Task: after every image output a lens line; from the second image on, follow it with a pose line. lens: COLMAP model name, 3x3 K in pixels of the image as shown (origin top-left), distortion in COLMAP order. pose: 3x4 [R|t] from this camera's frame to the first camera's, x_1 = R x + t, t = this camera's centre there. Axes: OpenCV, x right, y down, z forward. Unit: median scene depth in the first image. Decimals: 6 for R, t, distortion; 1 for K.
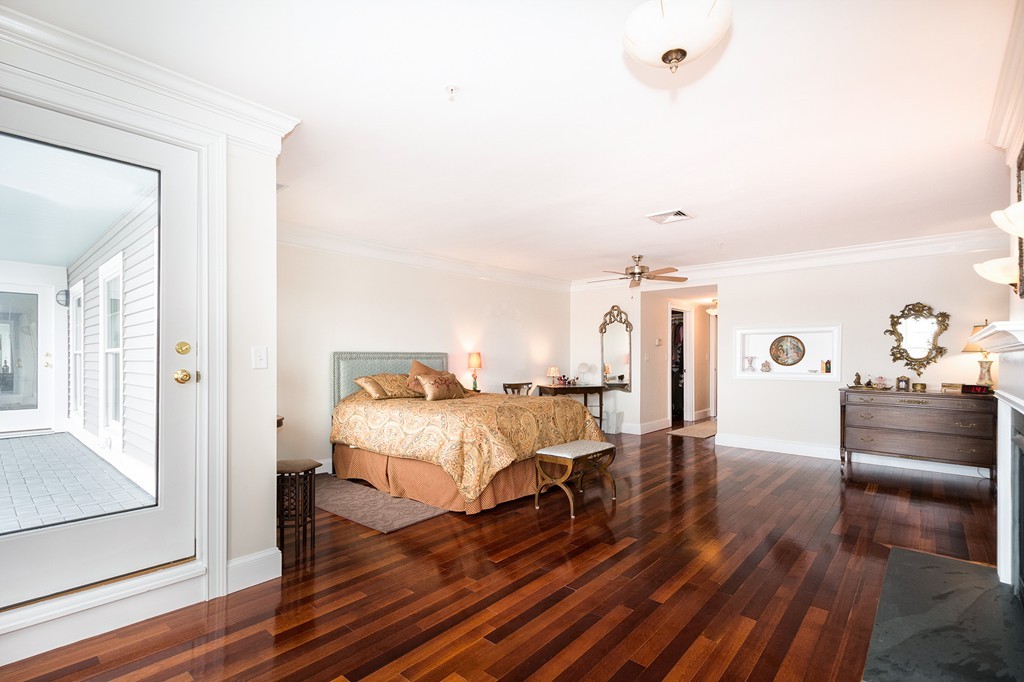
lens RADIAL K [[472.9, 0, 511.6], [0, 472.9, 358.7], [0, 0, 1]] dist [0.016303, -0.000113]
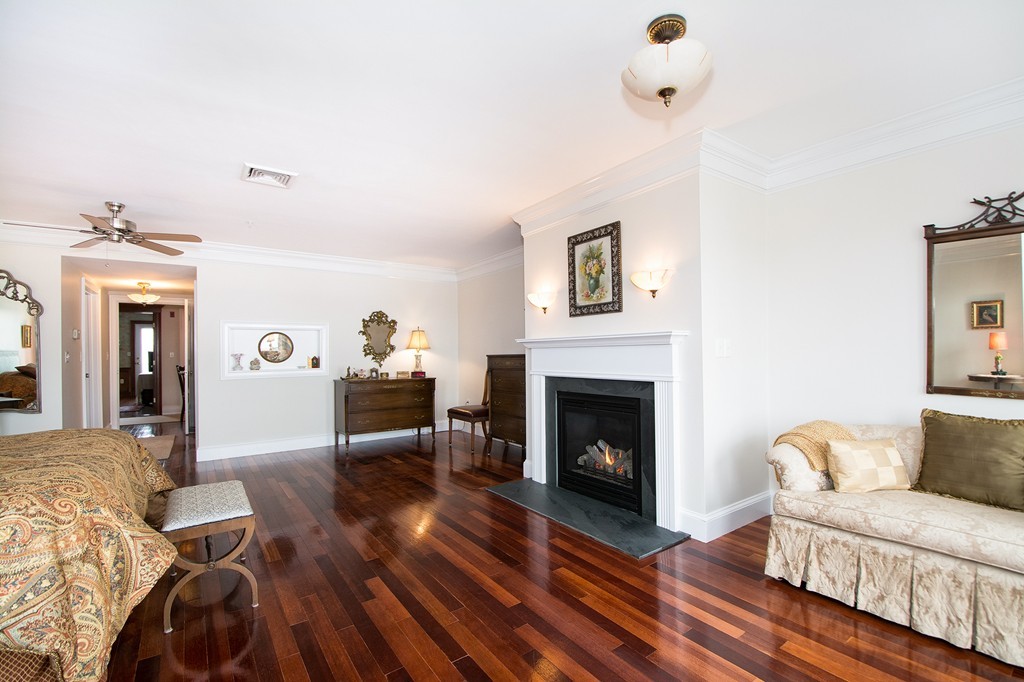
lens RADIAL K [[447.4, 0, 527.7], [0, 447.4, 349.8], [0, 0, 1]] dist [0.014727, -0.020385]
pose [[0.208101, 0.001545, 0.978106, -0.258541], [0.016479, 0.999851, -0.005085, 0.001596], [-0.977969, 0.017176, 0.208045, 0.351858]]
